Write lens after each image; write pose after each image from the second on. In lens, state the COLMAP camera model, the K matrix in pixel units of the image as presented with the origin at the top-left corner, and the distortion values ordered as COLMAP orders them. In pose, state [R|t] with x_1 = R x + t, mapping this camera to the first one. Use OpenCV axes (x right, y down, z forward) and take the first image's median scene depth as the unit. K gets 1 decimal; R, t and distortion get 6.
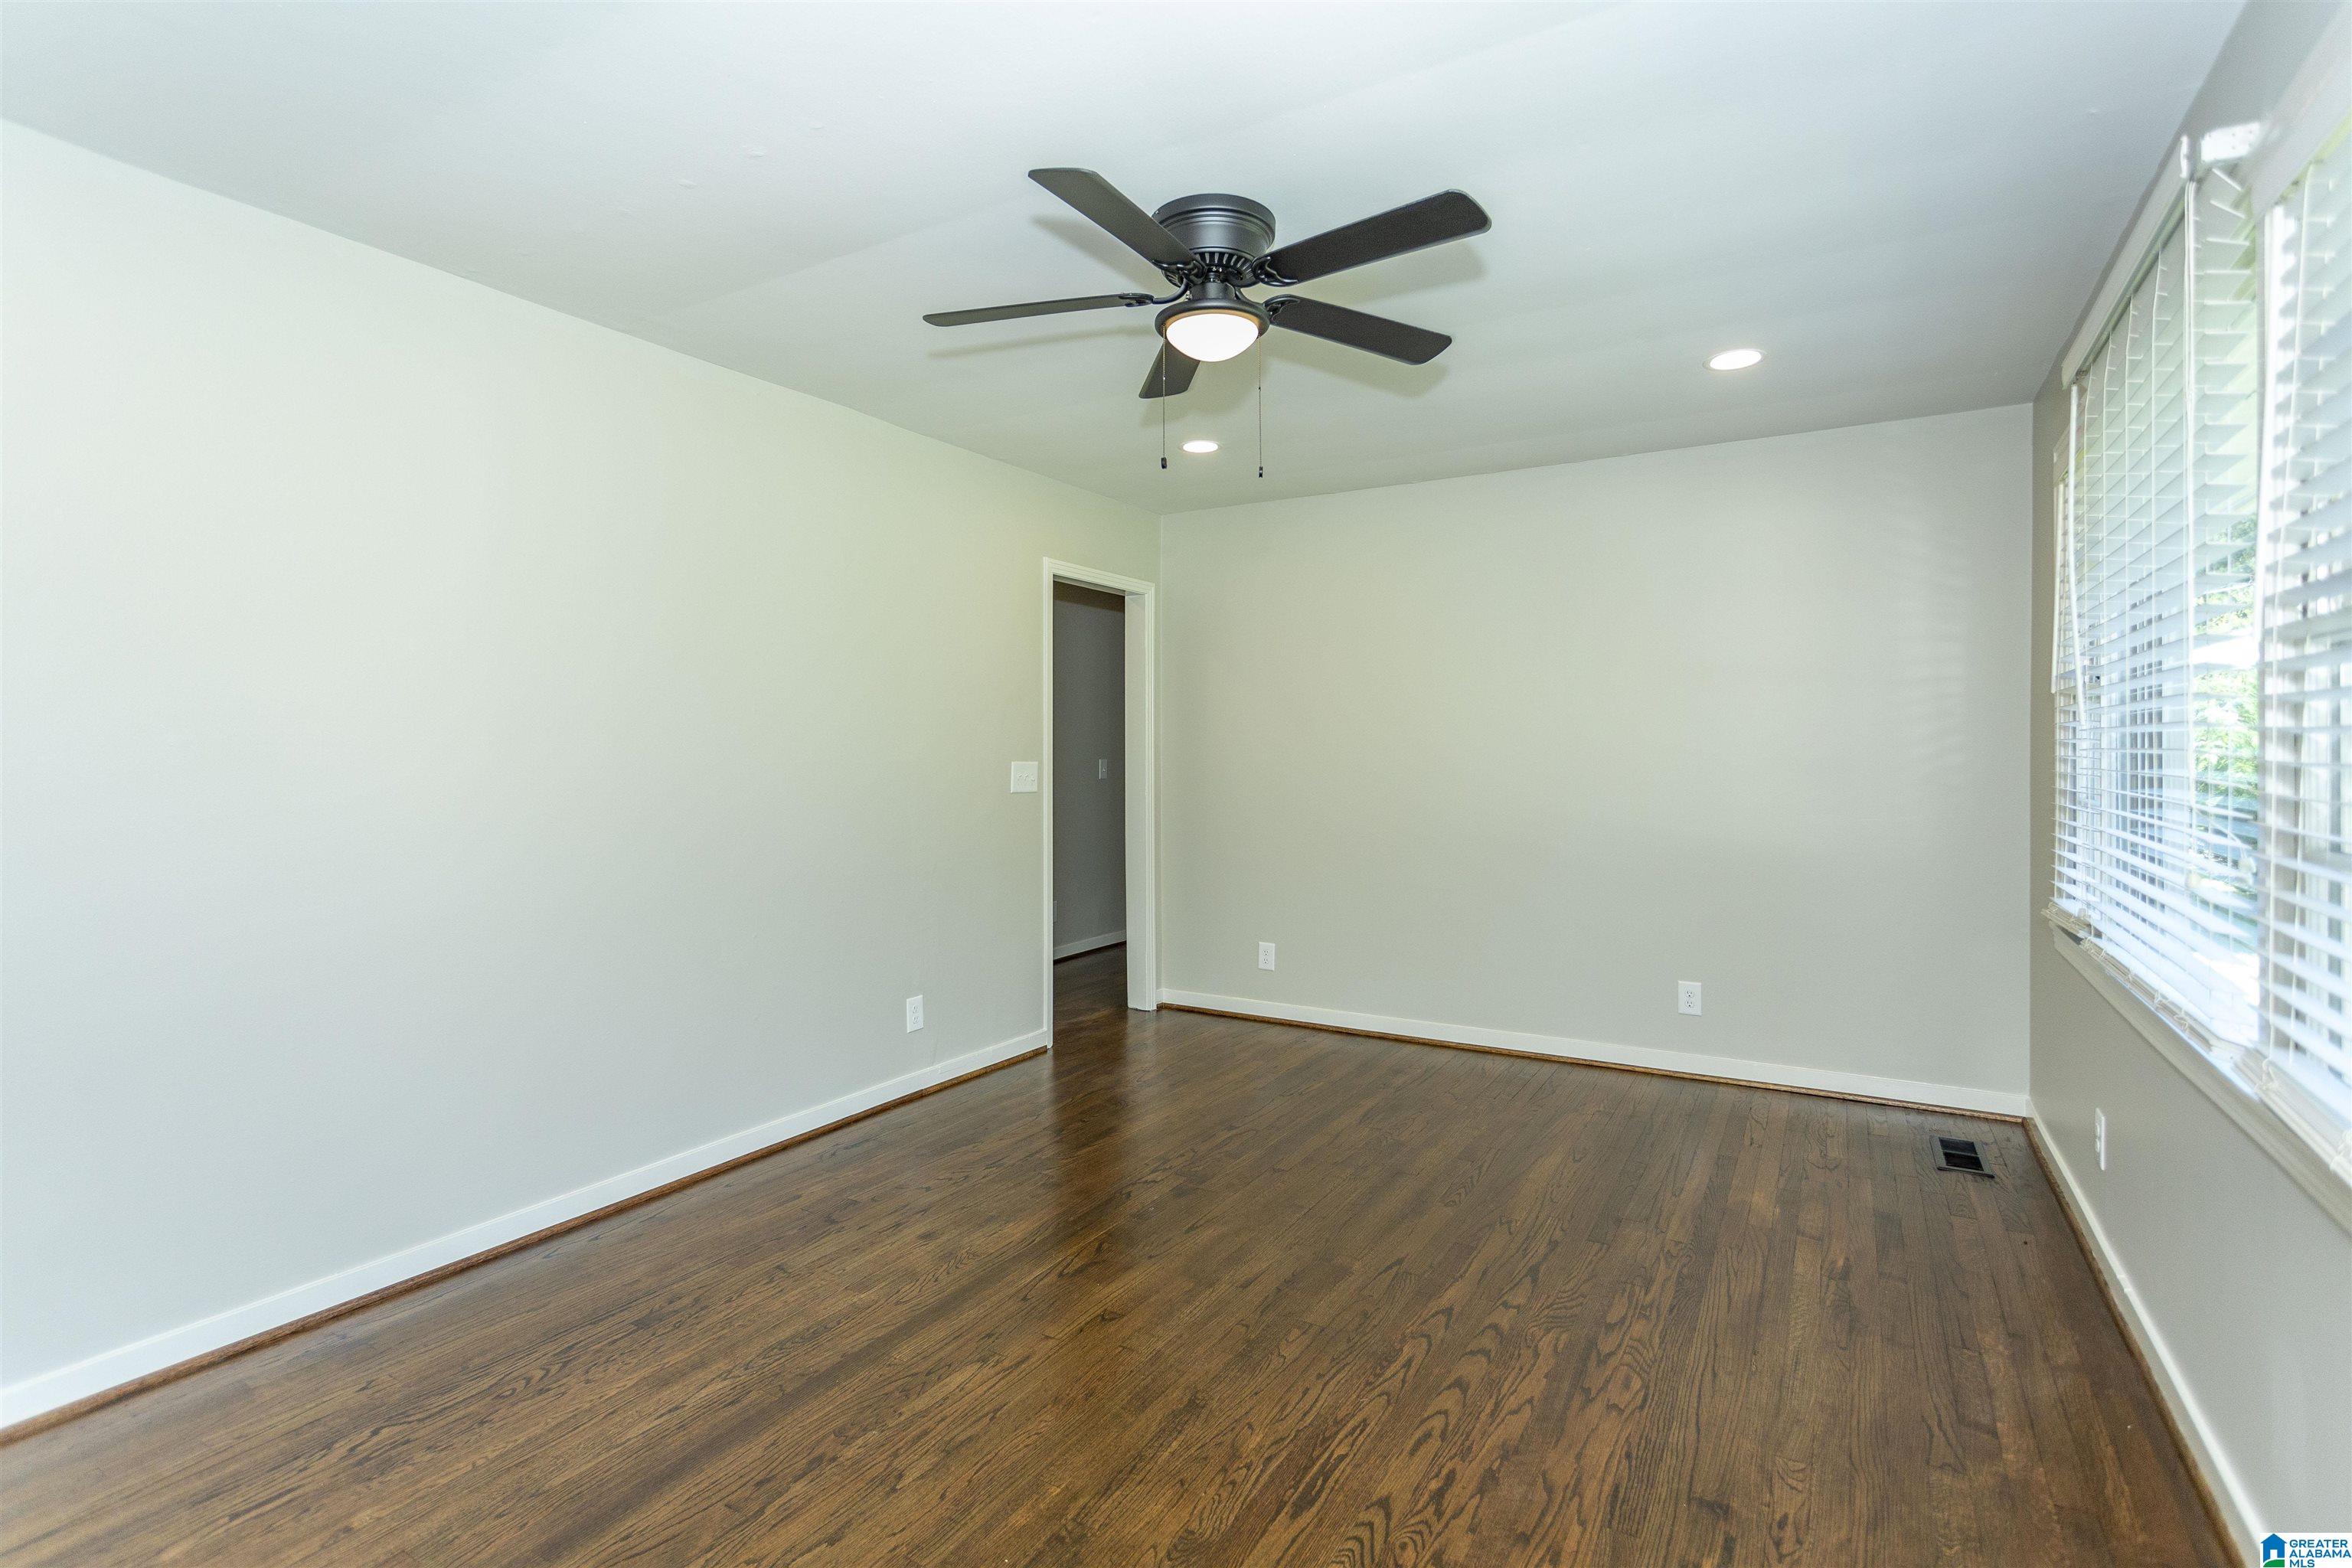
lens RADIAL K [[1133.1, 0, 1185.1], [0, 1133.1, 736.3], [0, 0, 1]] dist [-0.001482, 0.000293]
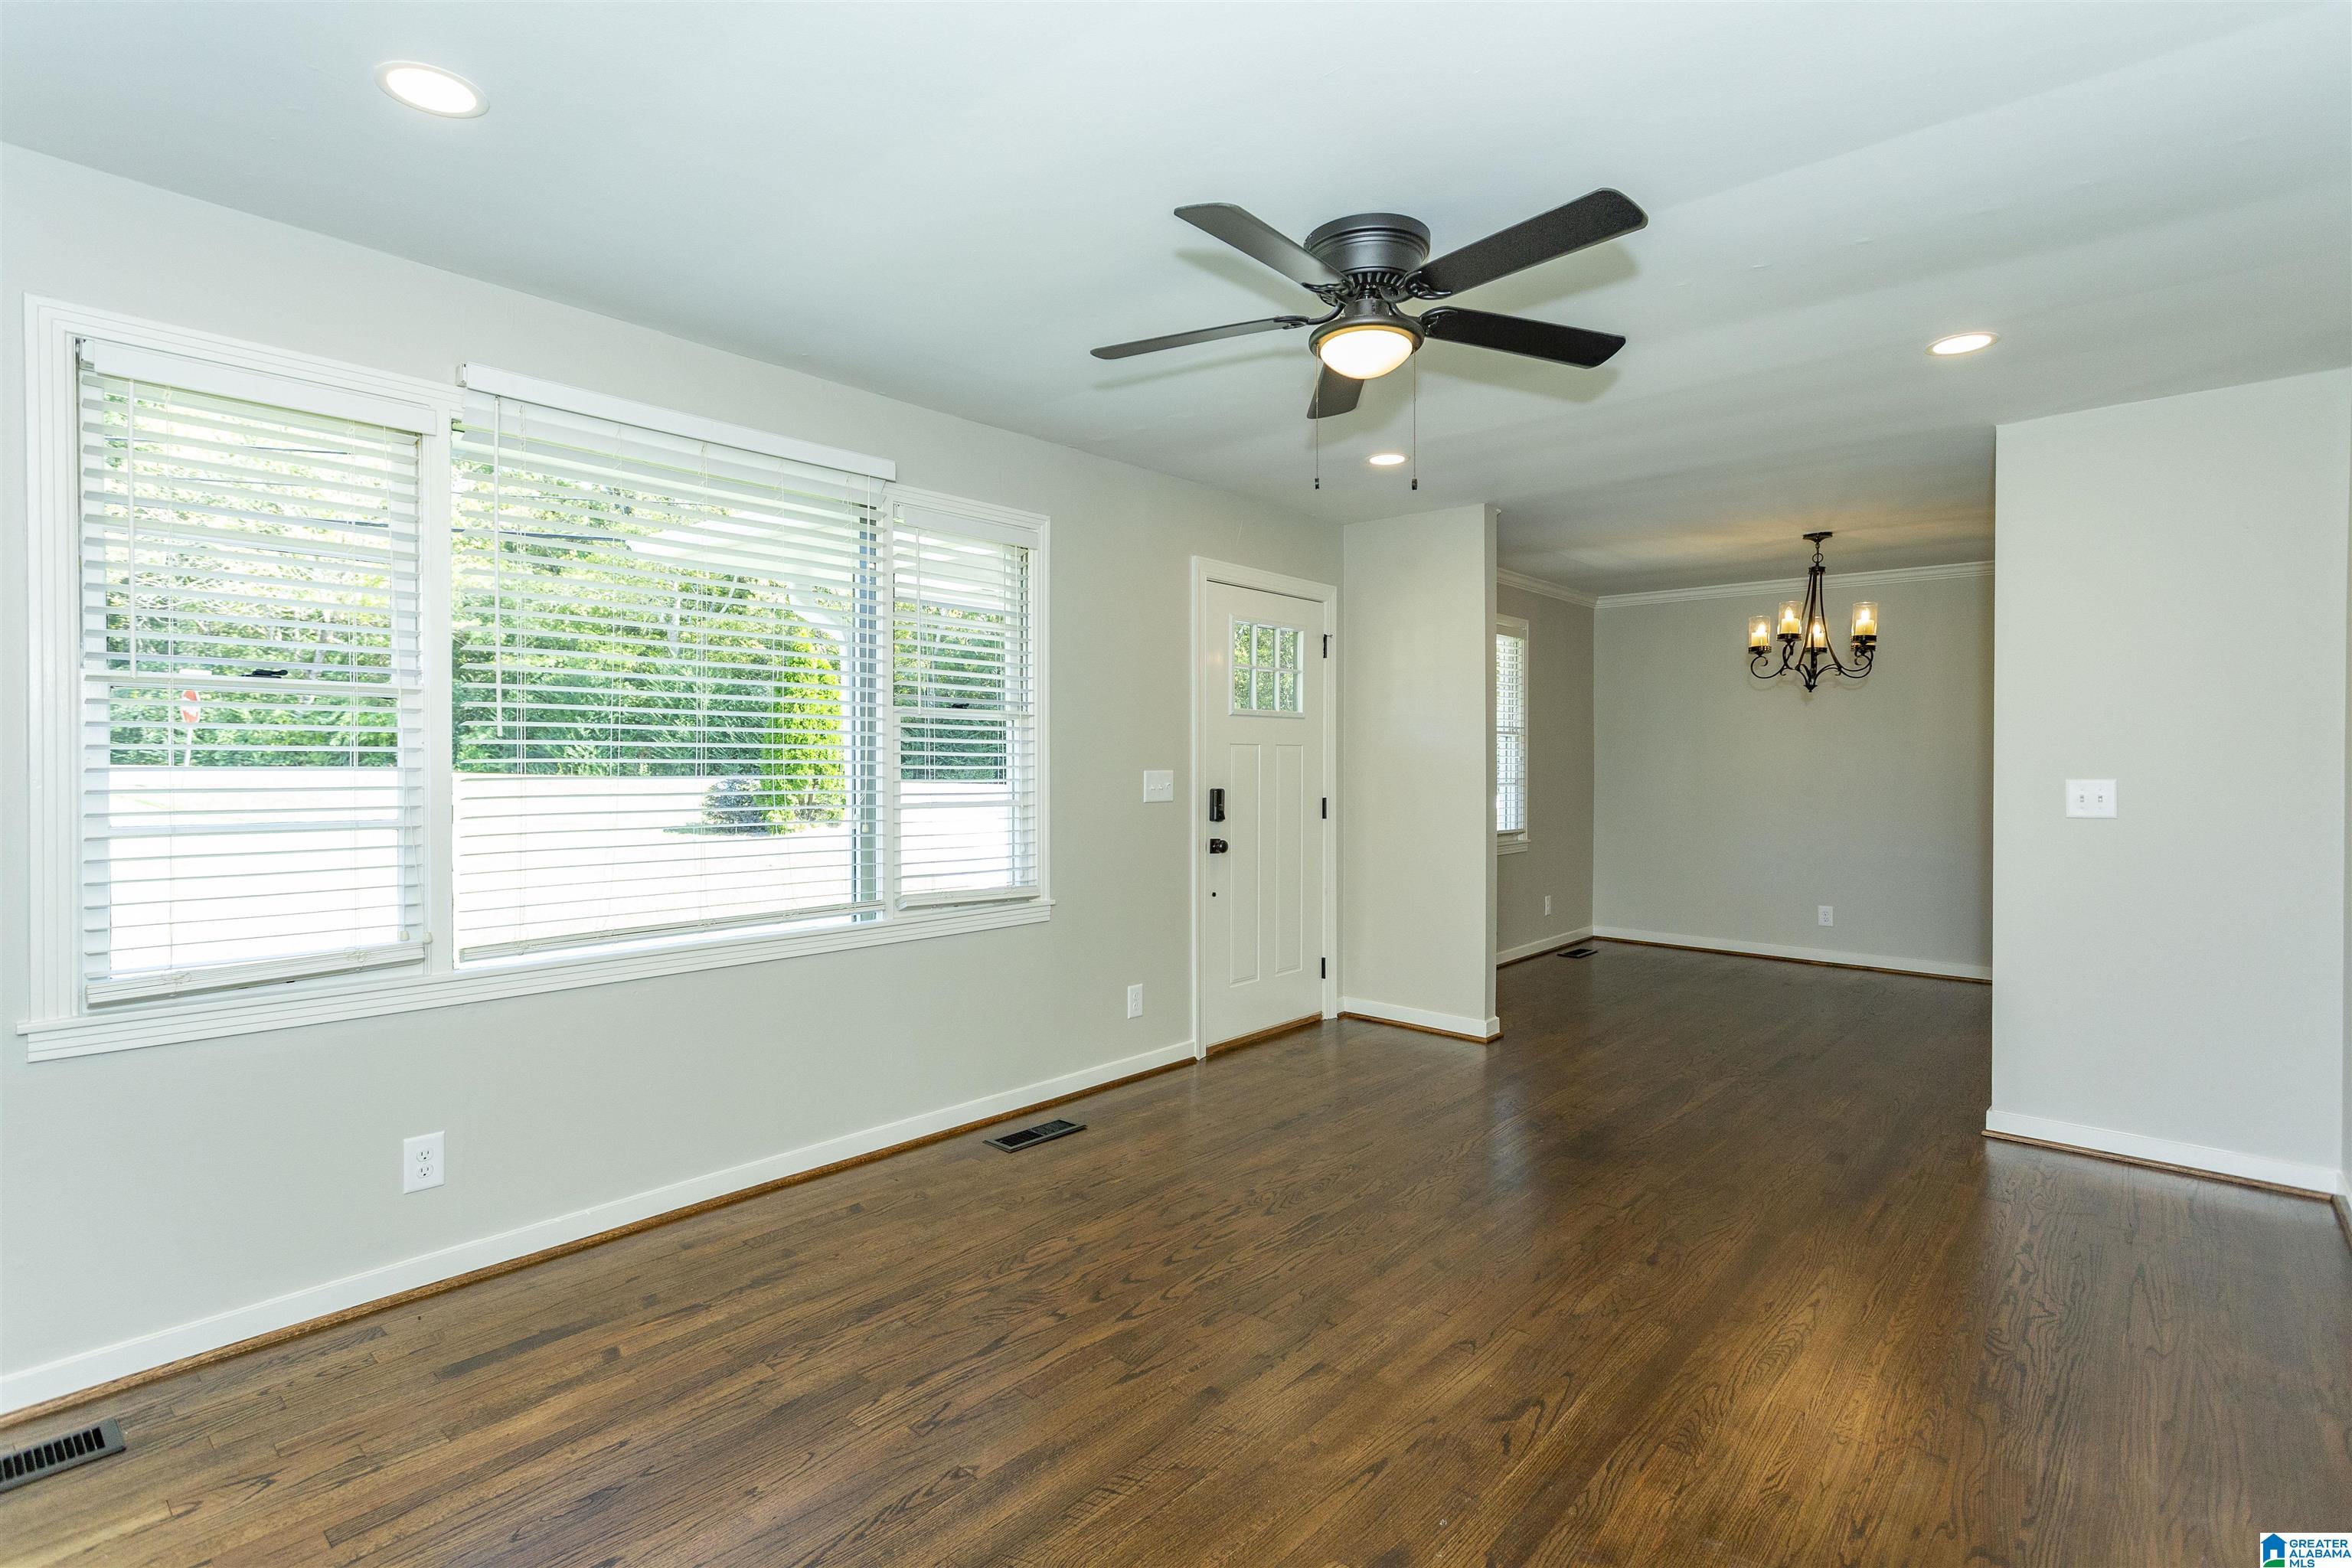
lens RADIAL K [[1113.5, 0, 1162.4], [0, 1113.5, 774.4], [0, 0, 1]] dist [0.002641, 0.000646]
pose [[-0.979057, -0.006609, 0.203479, -0.001722], [-0.006480, 0.999978, 0.001302, 0.019229], [-0.203484, -0.000044, -0.979078, 1.907746]]
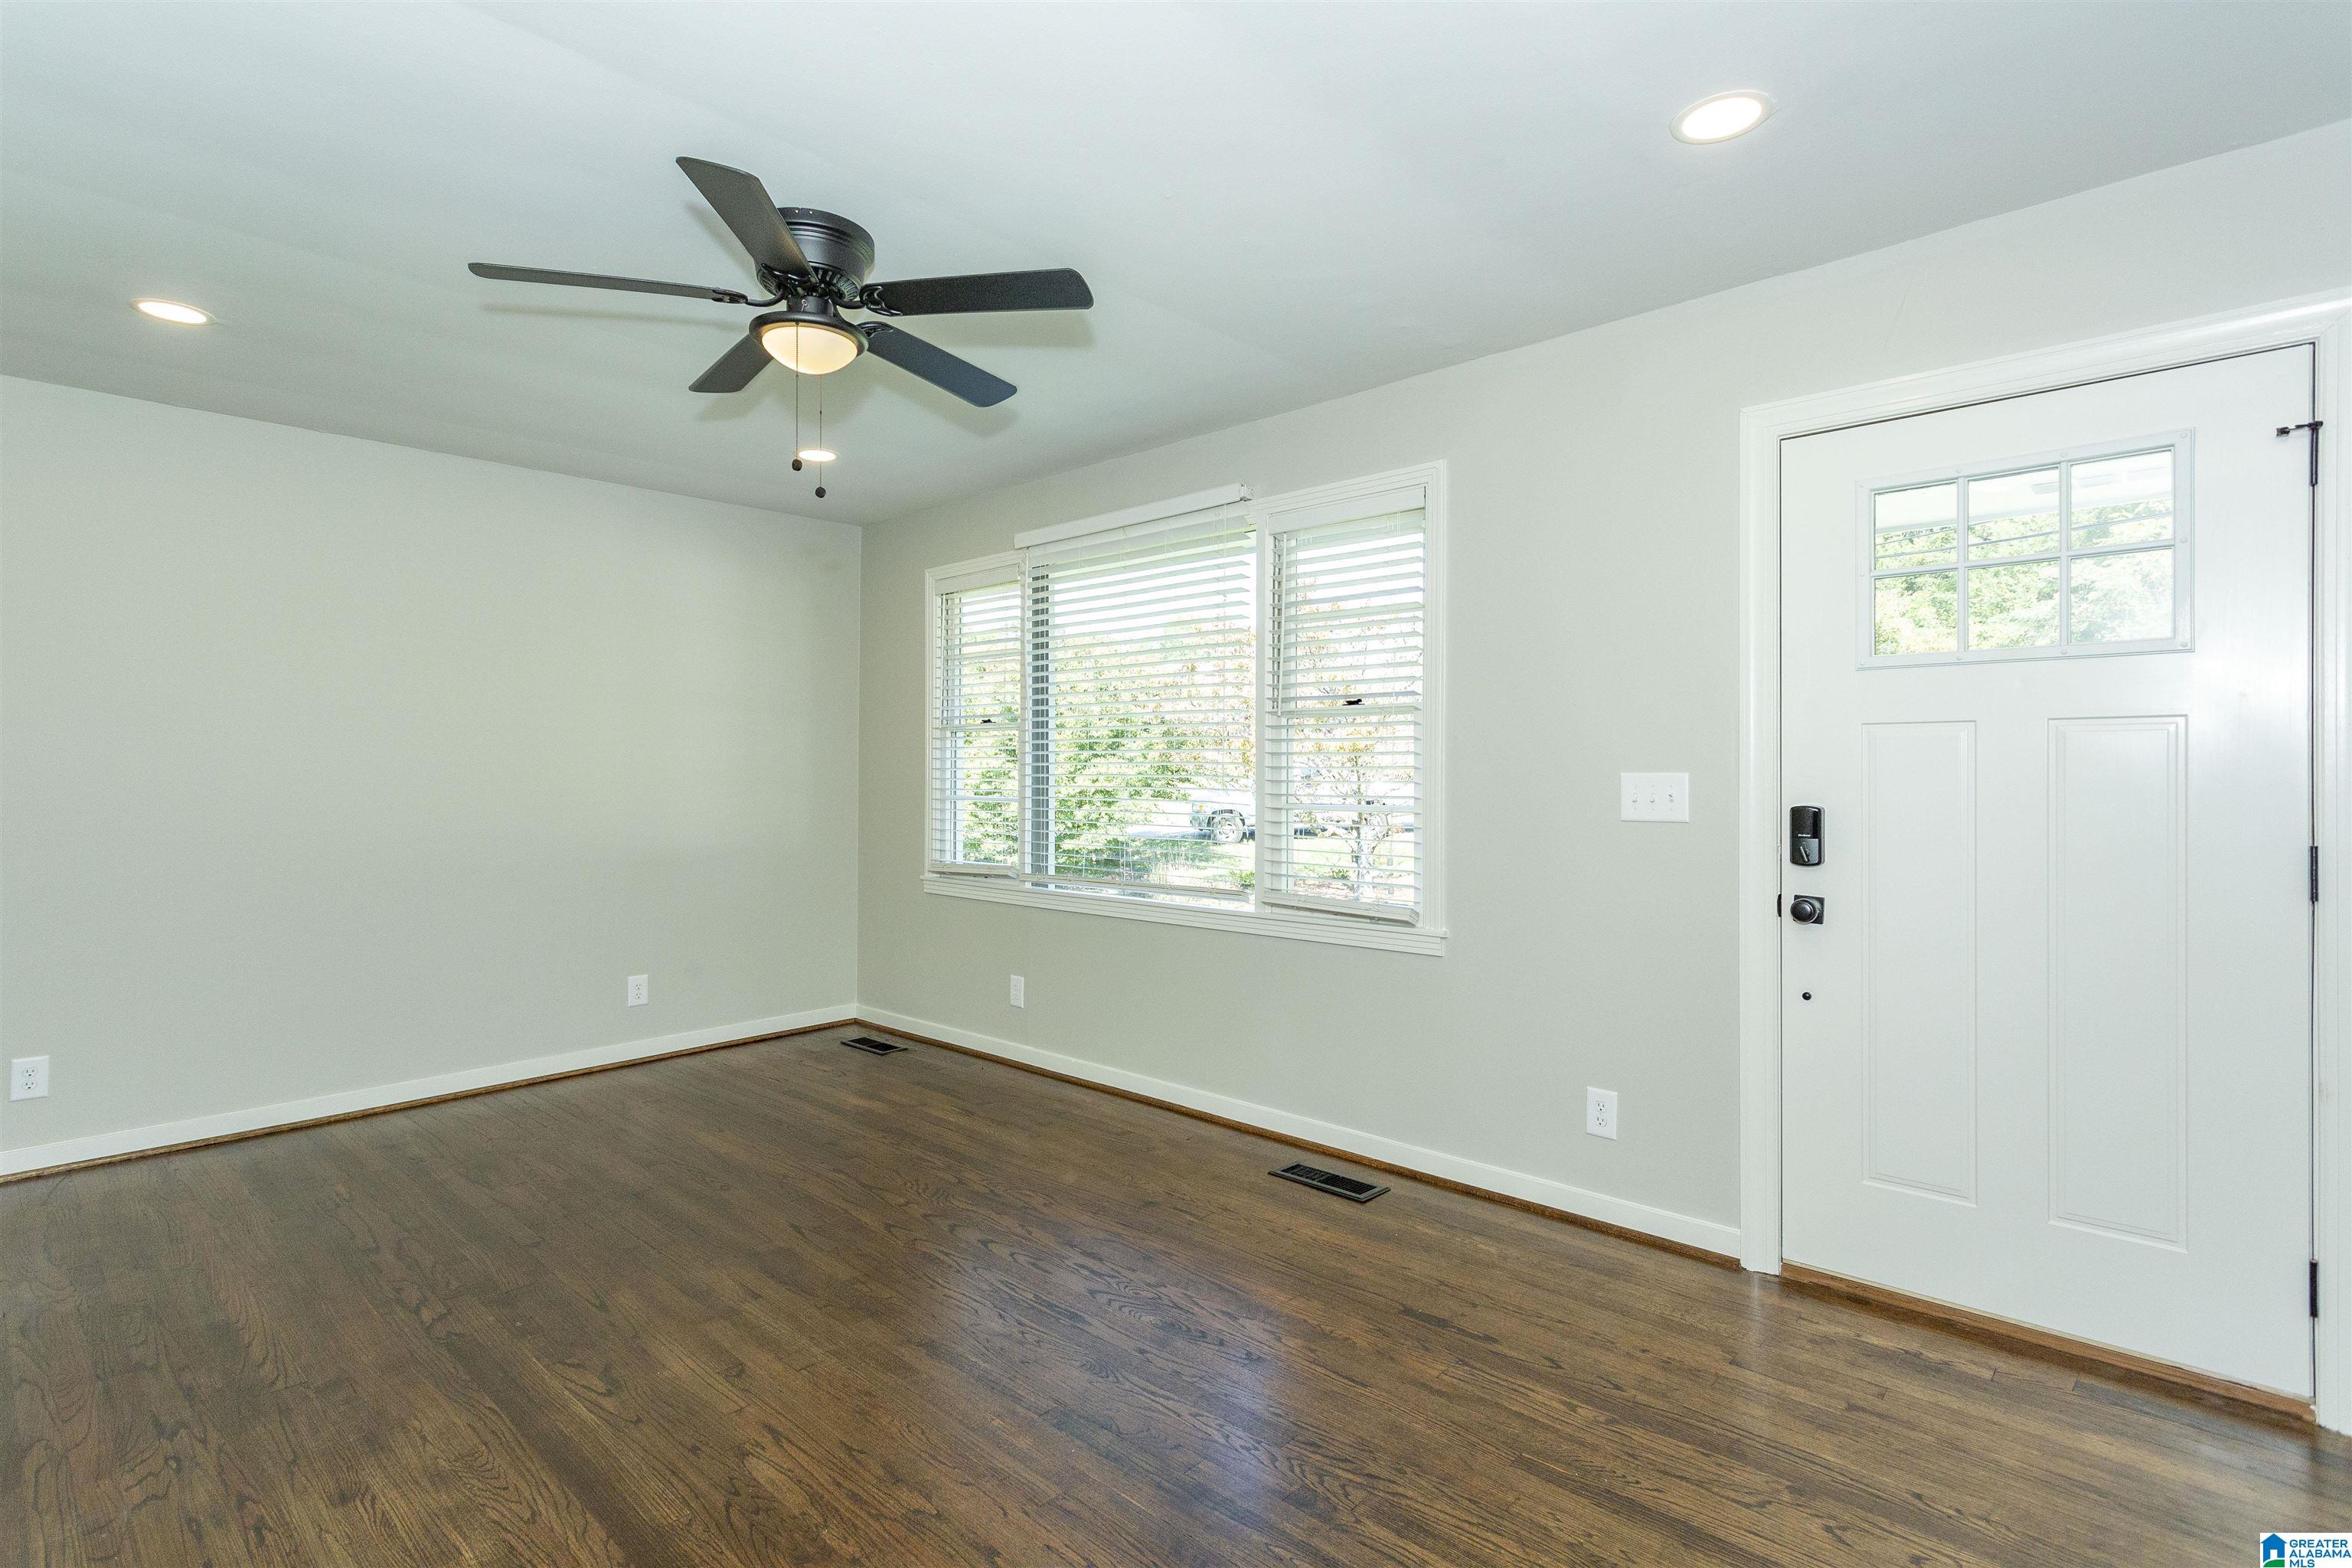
lens RADIAL K [[1124.5, 0, 1160.9], [0, 1124.5, 770.9], [0, 0, 1]] dist [0.008543, -0.000355]
pose [[0.219004, -0.001152, 0.975723, -0.850298], [-0.009932, 0.999945, 0.003410, 0.014709], [-0.975673, -0.010437, 0.218981, 0.443943]]
